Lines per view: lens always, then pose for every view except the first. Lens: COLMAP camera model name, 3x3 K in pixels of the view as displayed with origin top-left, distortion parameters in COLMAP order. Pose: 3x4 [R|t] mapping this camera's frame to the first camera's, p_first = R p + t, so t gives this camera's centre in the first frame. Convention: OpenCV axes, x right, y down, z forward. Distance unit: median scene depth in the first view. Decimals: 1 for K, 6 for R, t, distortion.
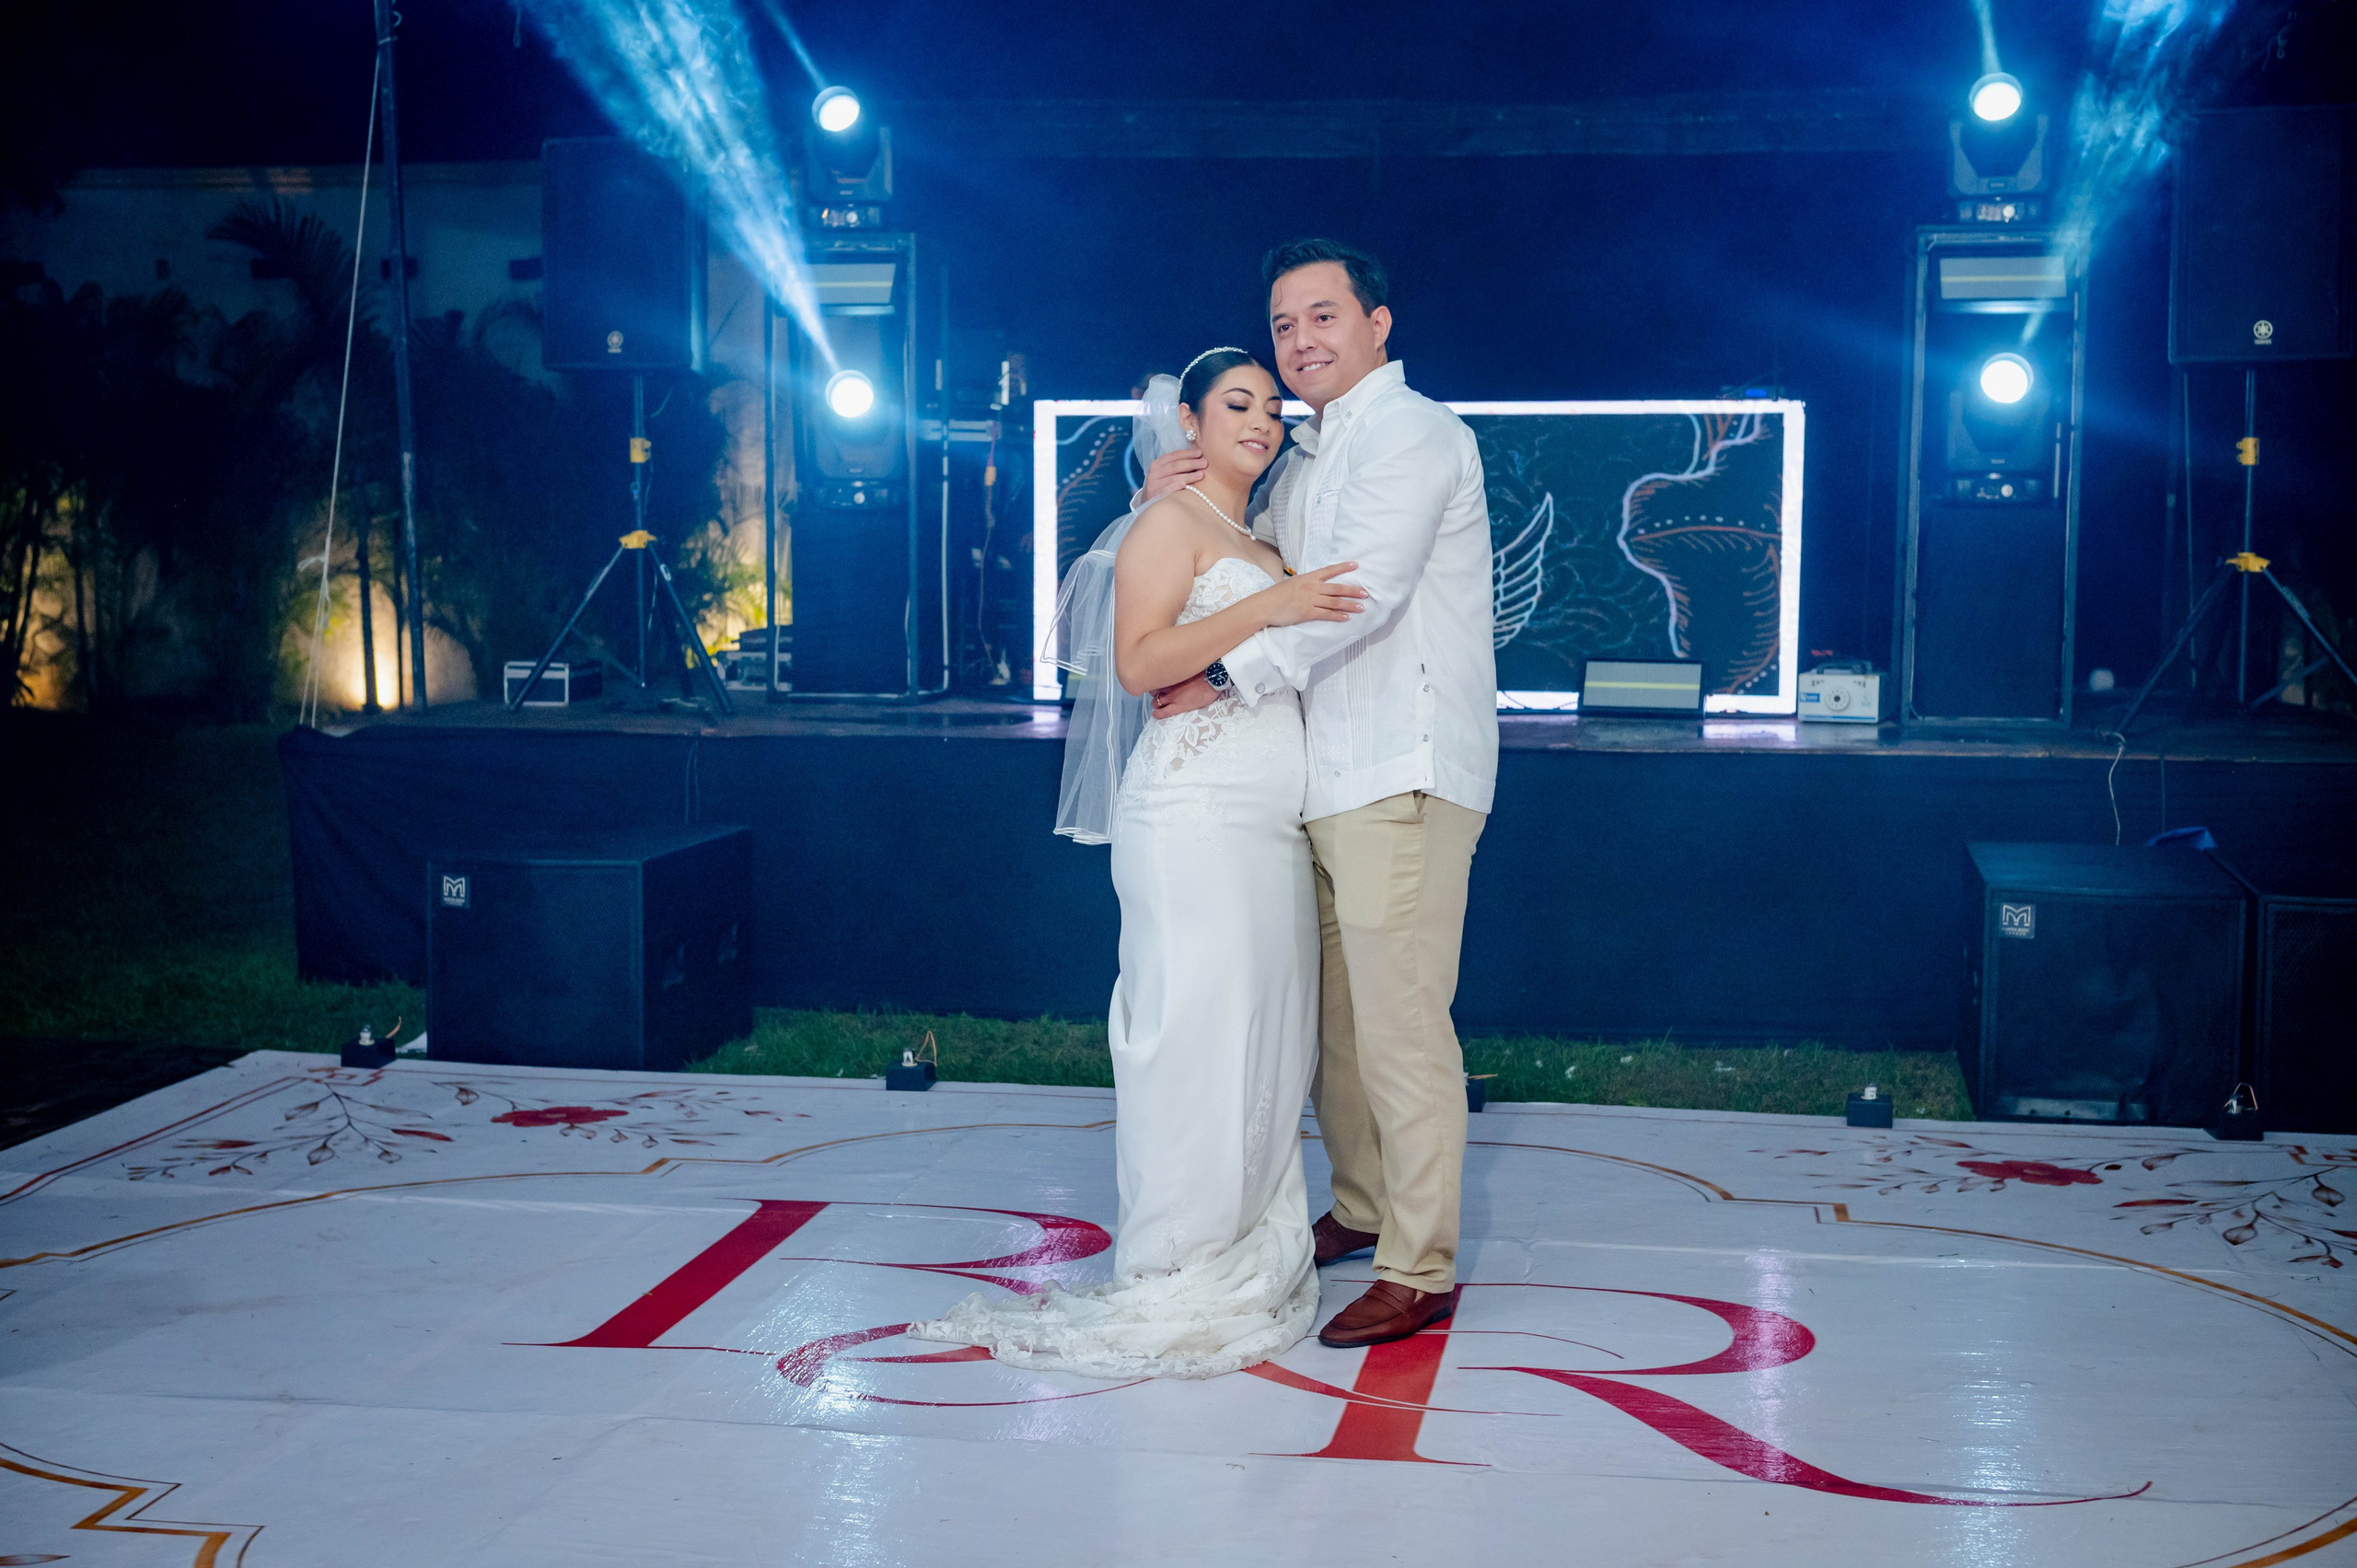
lens RADIAL K [[2705.3, 0, 1182.5], [0, 2705.3, 791.3], [0, 0, 1]] dist [-0.007806, 0.033085]
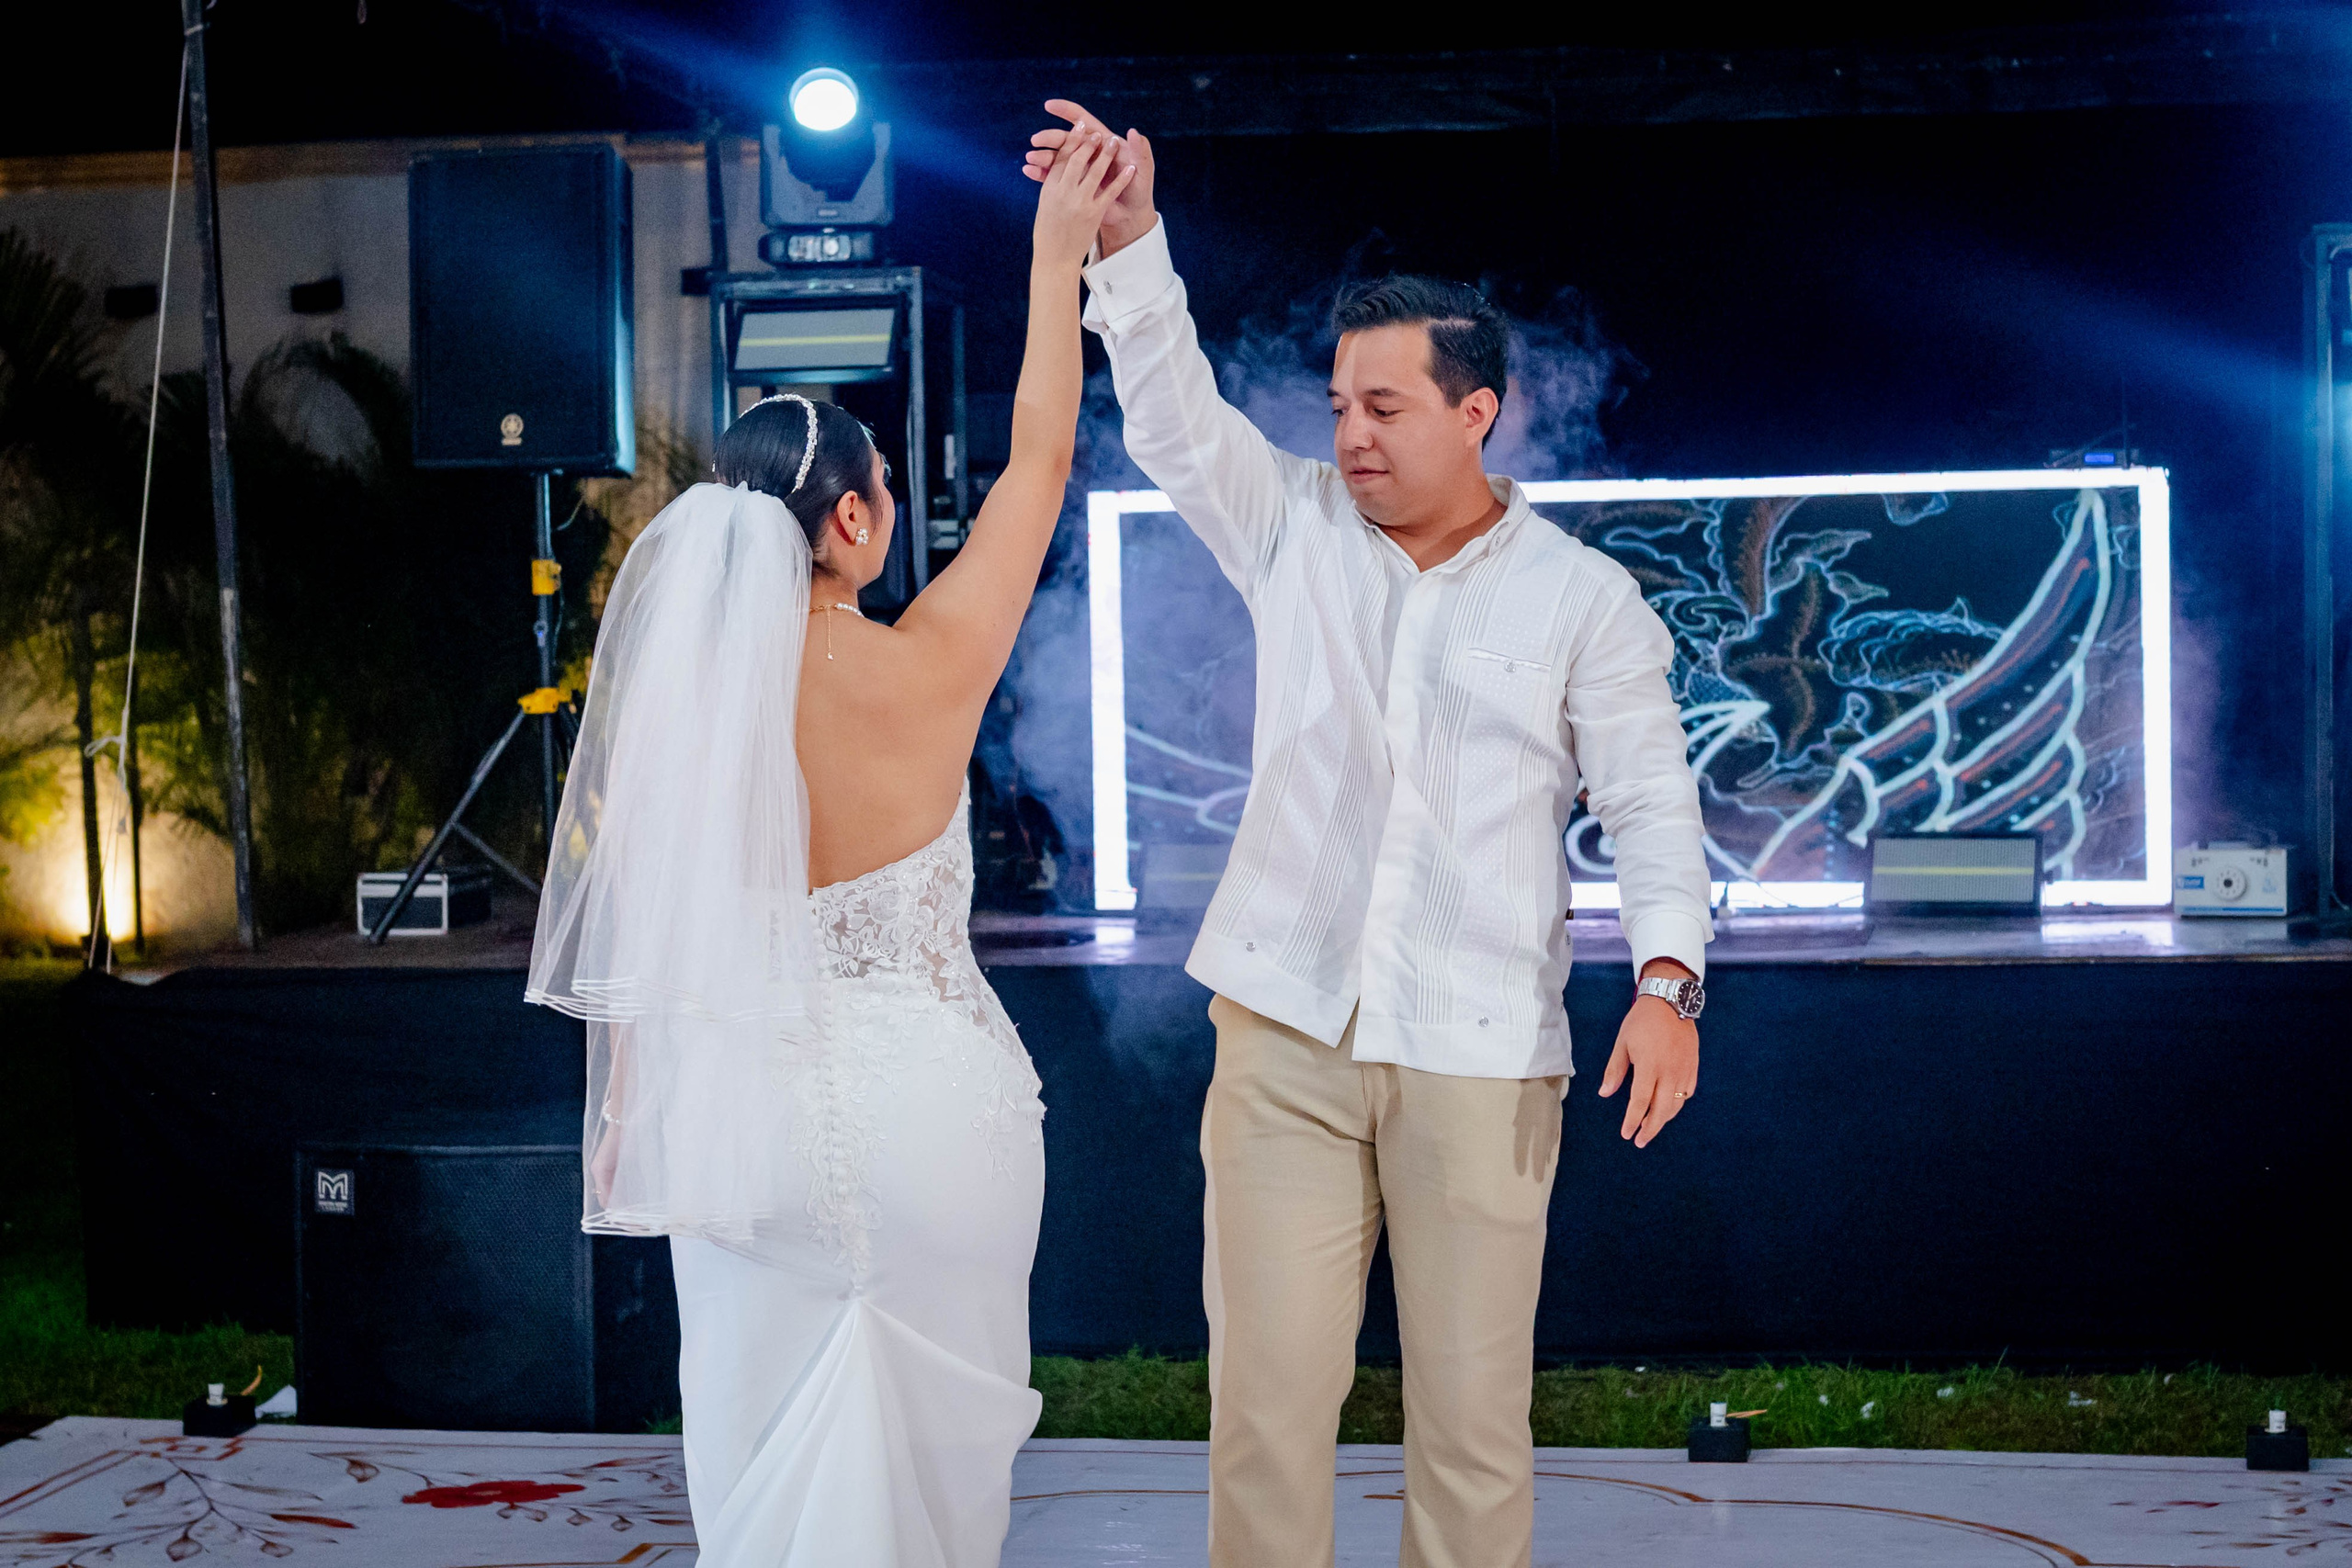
lens RADIAL K [[4149.5, 0, 1185.8], [0, 4149.5, 794.6], [0, 0, 1]] dist [-0.008010, 0.038459]
pose [[0.999560, -0.023571, -0.018031, -0.013085], [0.022473, 0.998012, -0.058875, 0.000641], [0.019383, 0.058444, 0.998103, -0.105556]]
